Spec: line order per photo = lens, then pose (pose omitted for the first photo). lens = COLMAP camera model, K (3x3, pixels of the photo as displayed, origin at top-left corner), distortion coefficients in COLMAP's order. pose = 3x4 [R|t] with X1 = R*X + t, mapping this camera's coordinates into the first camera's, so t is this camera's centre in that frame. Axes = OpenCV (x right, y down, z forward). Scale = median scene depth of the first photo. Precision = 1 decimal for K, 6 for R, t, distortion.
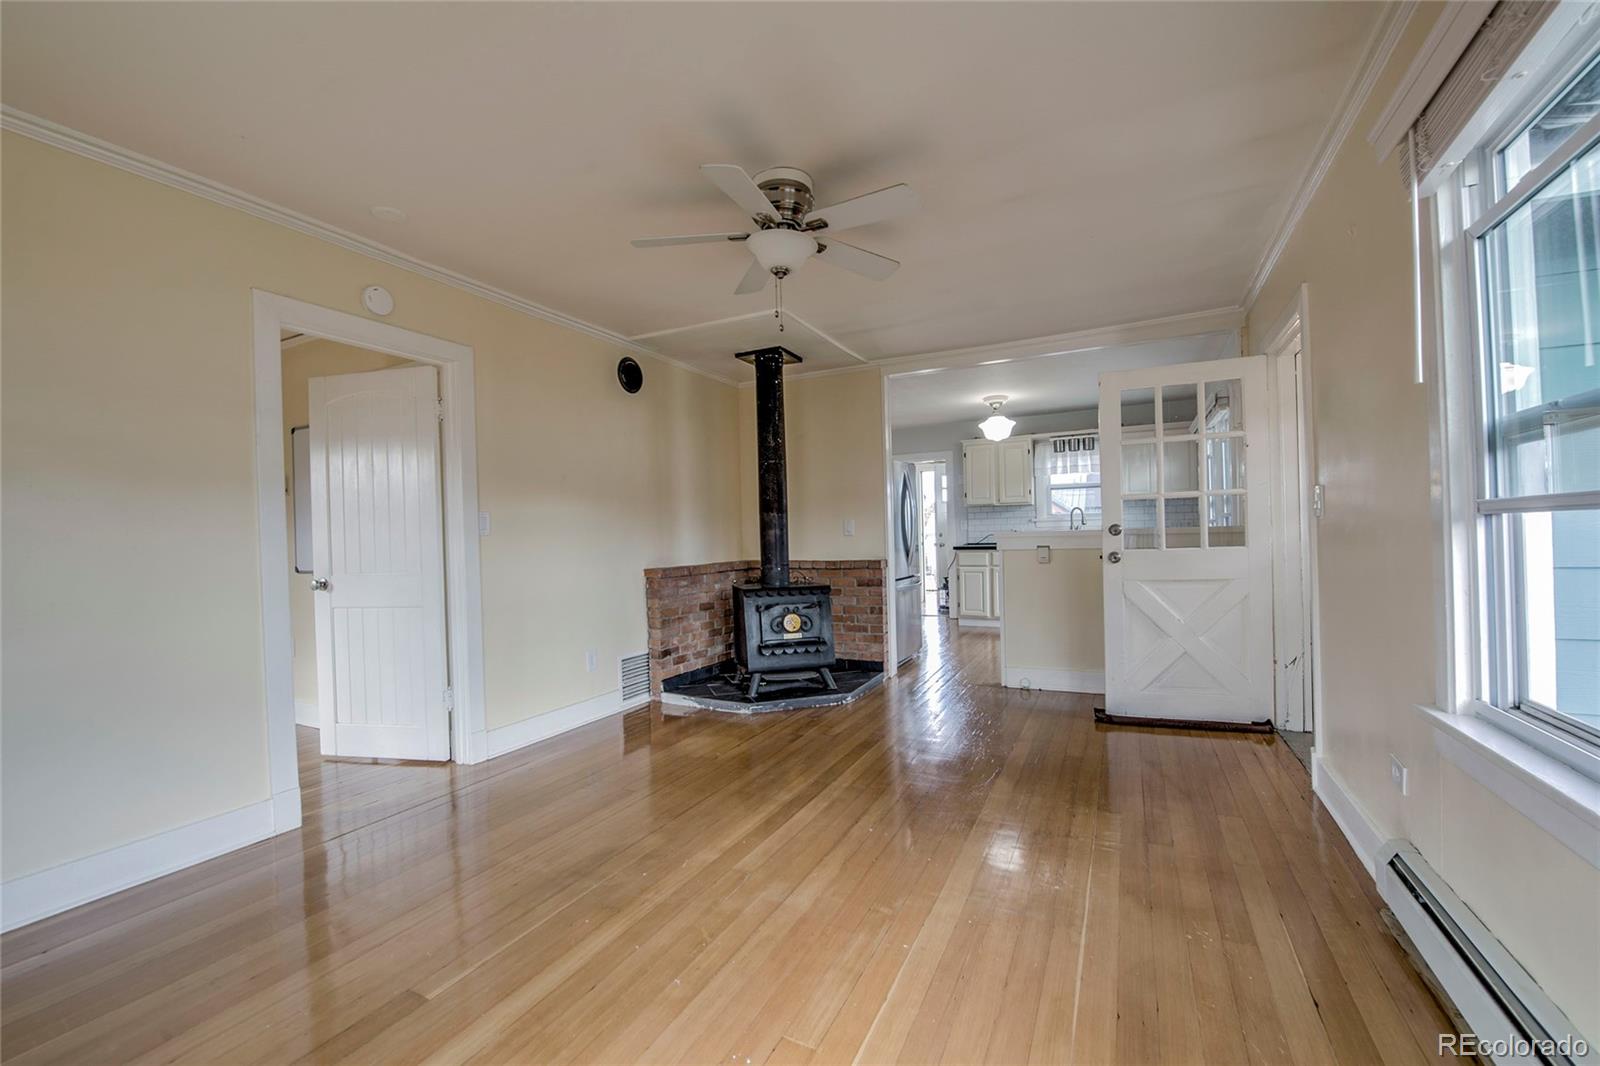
lens RADIAL K [[649.3, 0, 796.2], [0, 649.3, 542.4], [0, 0, 1]] dist [-0.010923, -0.003512]
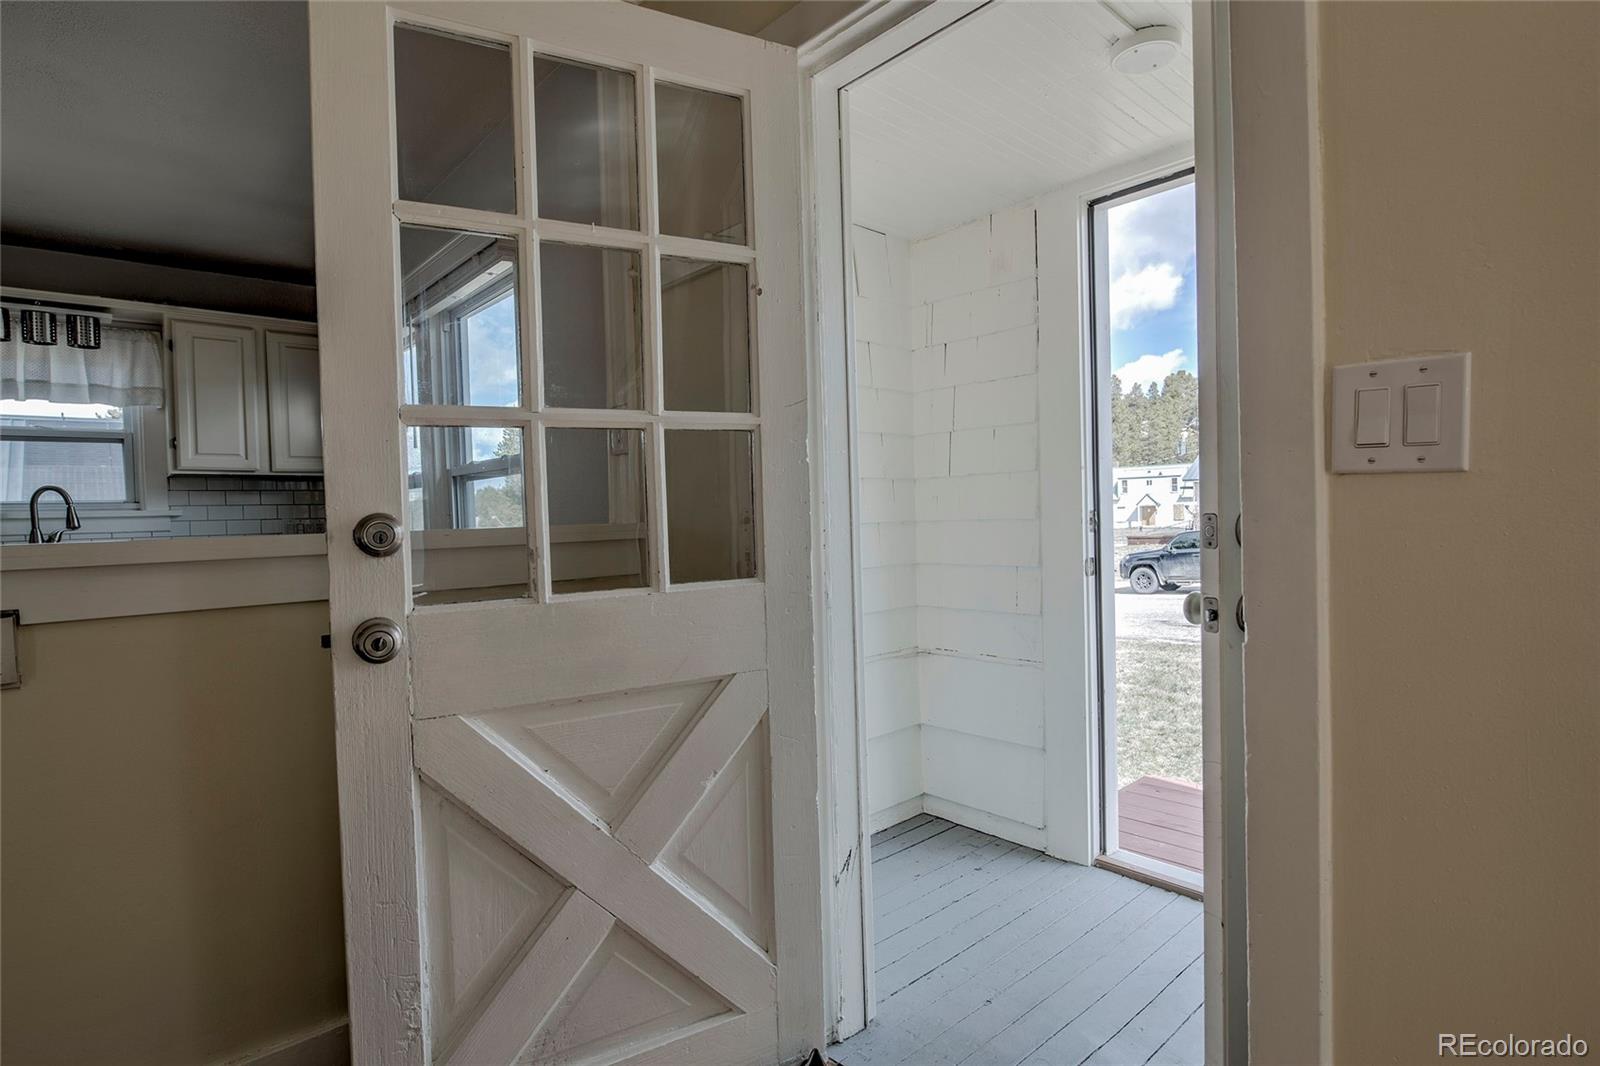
lens RADIAL K [[825.1, 0, 800.9], [0, 825.1, 532.9], [0, 0, 1]] dist [-0.006810, 0.000241]
pose [[0.368222, -0.004429, 0.929728, 0.153423], [0.031842, 0.999462, -0.007850, -0.007781], [-0.929193, 0.032495, 0.368165, 0.443582]]
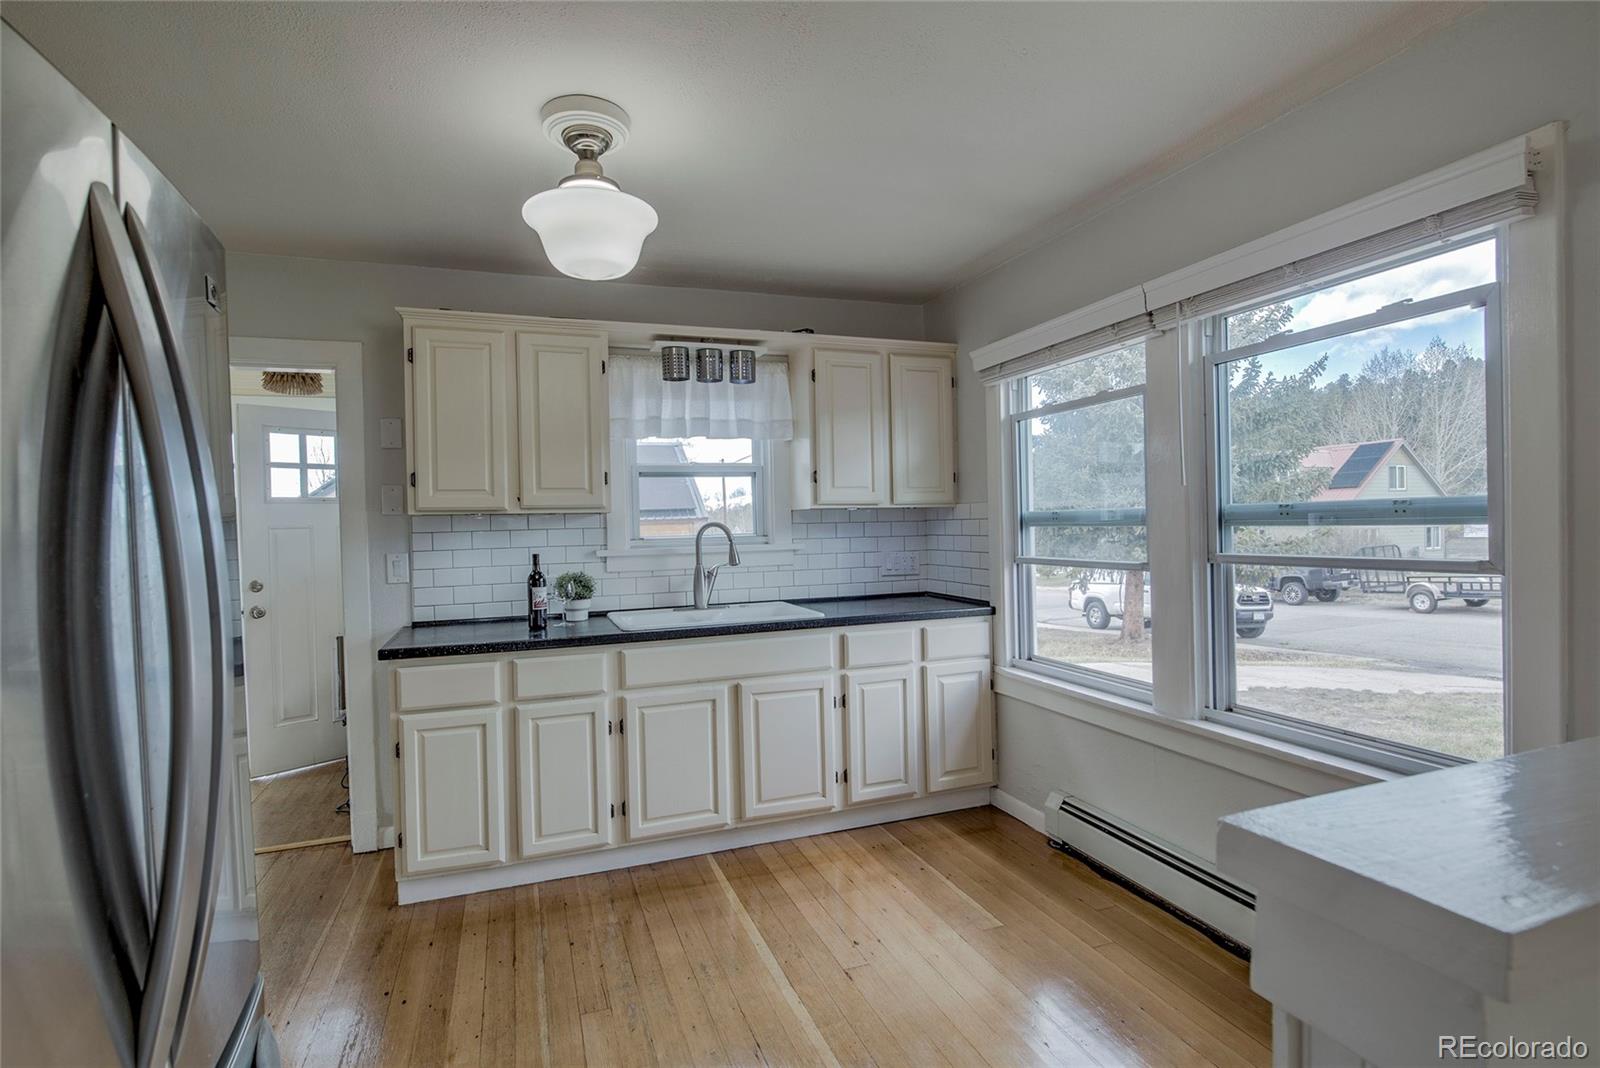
lens RADIAL K [[782.5, 0, 799.4], [0, 782.5, 534.5], [0, 0, 1]] dist [-0.005350, -0.000433]
pose [[0.684056, 0.002962, 0.729423, 0.134144], [0.014016, 0.999754, -0.017204, -0.043632], [-0.729295, 0.021992, 0.683846, 0.727173]]
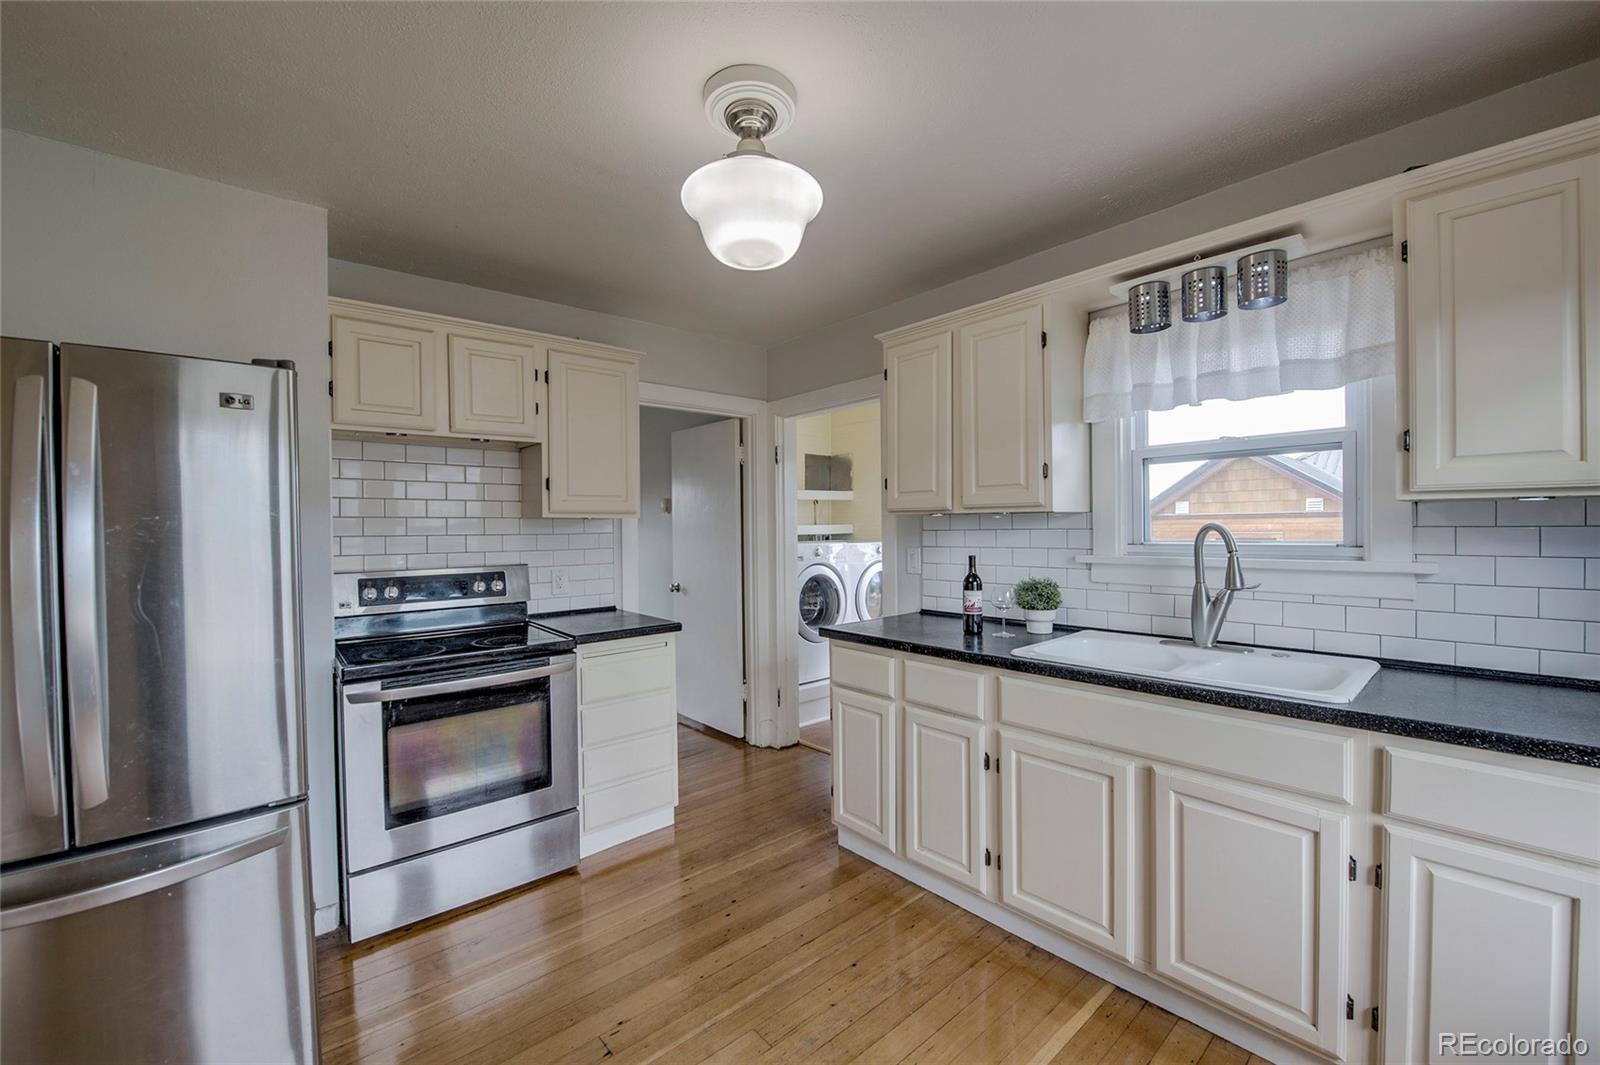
lens RADIAL K [[637.2, 0, 788.4], [0, 637.2, 533.9], [0, 0, 1]] dist [-0.021826, -0.000944]
pose [[0.922434, 0.023148, -0.385461, 0.426814], [-0.022715, 0.999726, 0.005678, -0.054881], [0.385487, 0.003518, 0.922706, 0.790743]]
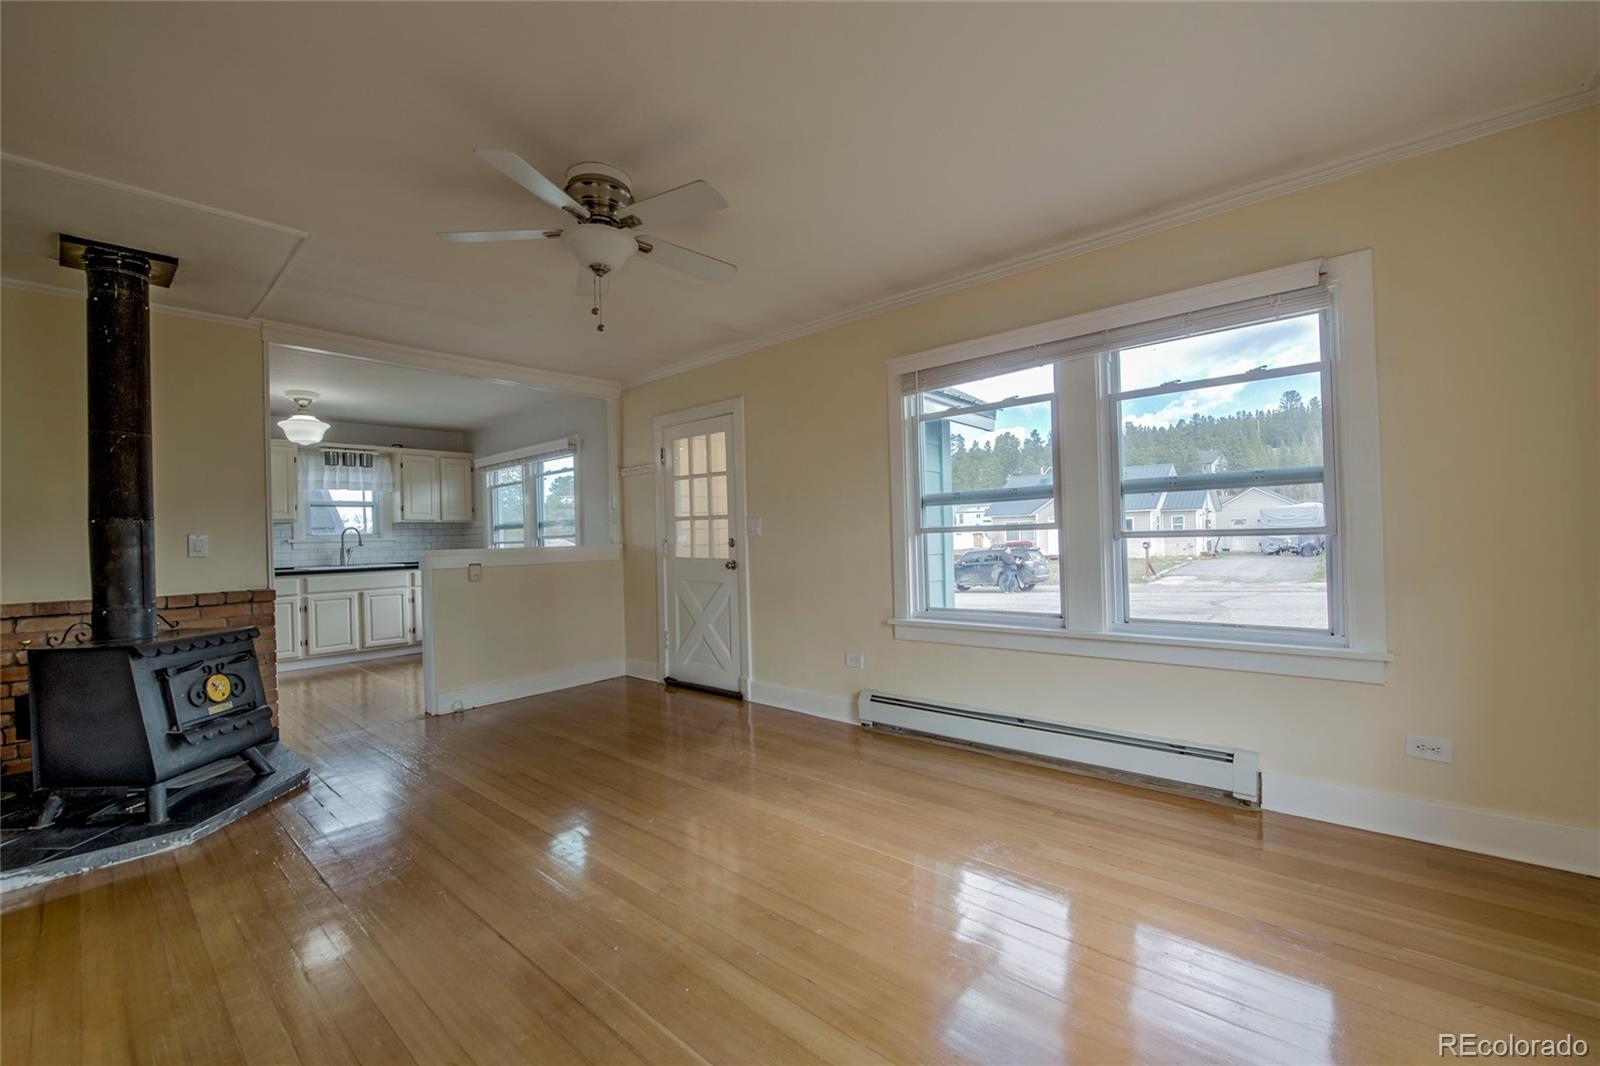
lens RADIAL K [[649.3, 0, 794.3], [0, 649.3, 536.9], [0, 0, 1]] dist [-0.010923, -0.003512]
pose [[0.260147, 0.020814, 0.965345, -0.328376], [0.030380, 0.999096, -0.029728, 0.006114], [-0.965091, 0.037061, 0.259280, 0.182632]]
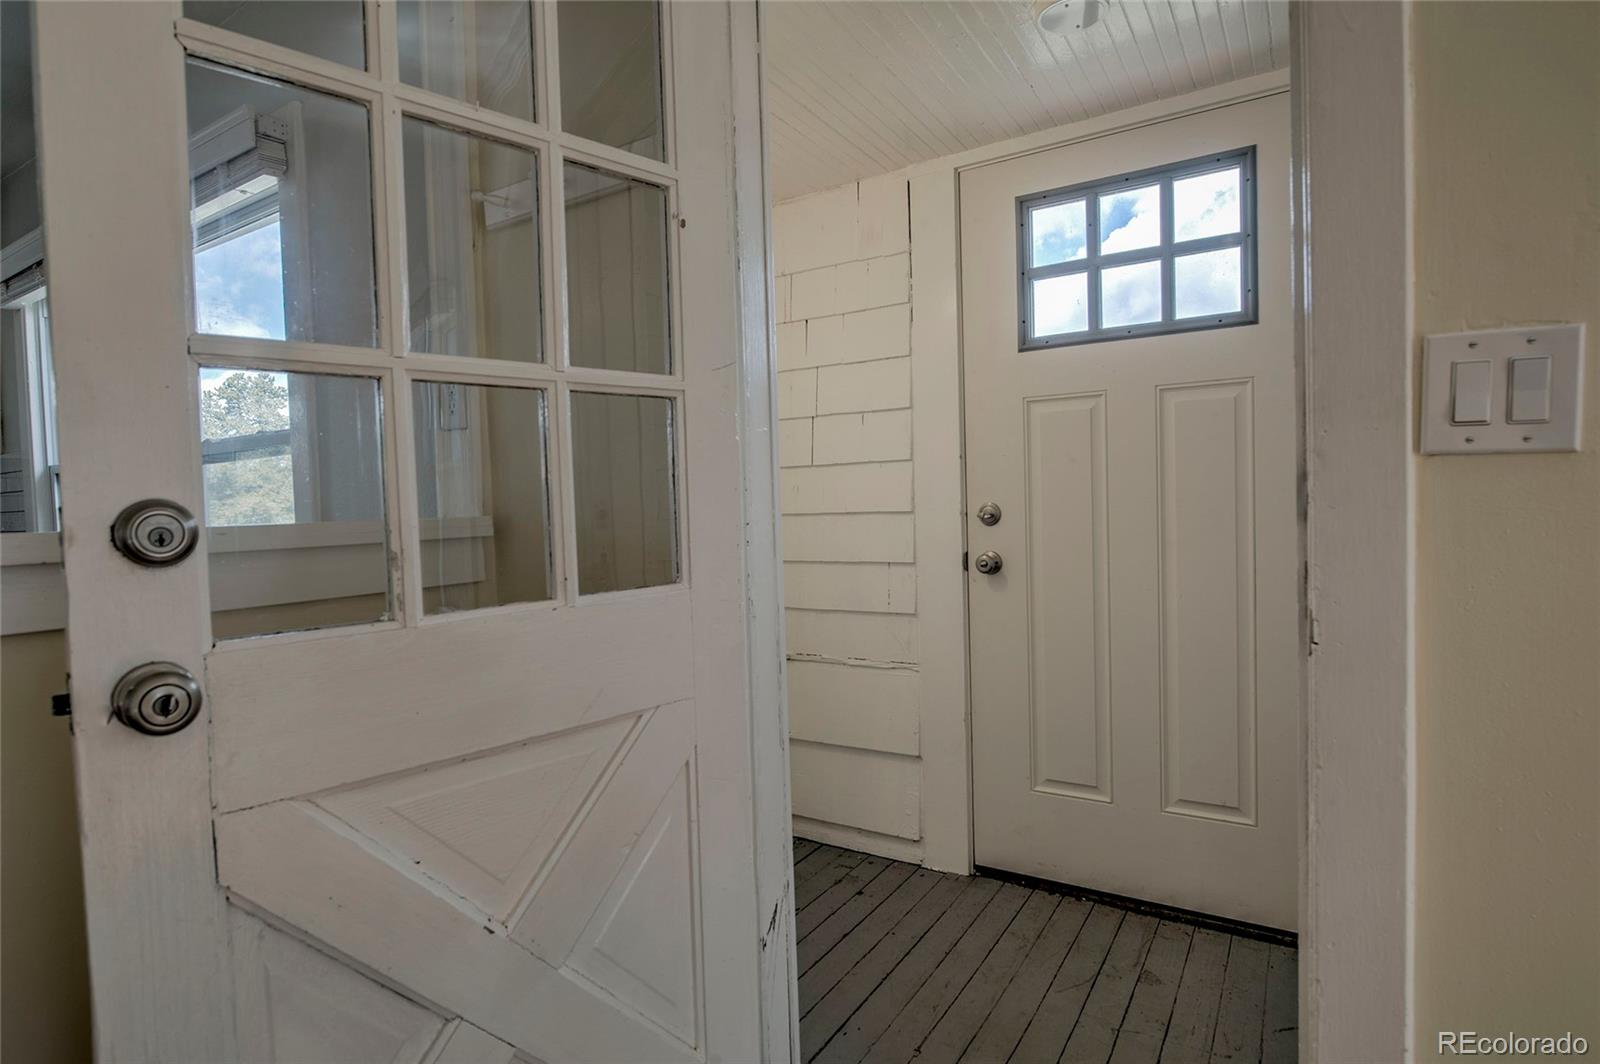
lens RADIAL K [[850.1, 0, 804.4], [0, 850.1, 534.0], [0, 0, 1]] dist [-0.005040, -0.002156]
pose [[0.101164, -0.010993, 0.994809, 0.180513], [0.040782, 0.999144, 0.006894, -0.008730], [-0.994034, 0.039873, 0.101525, 0.498223]]
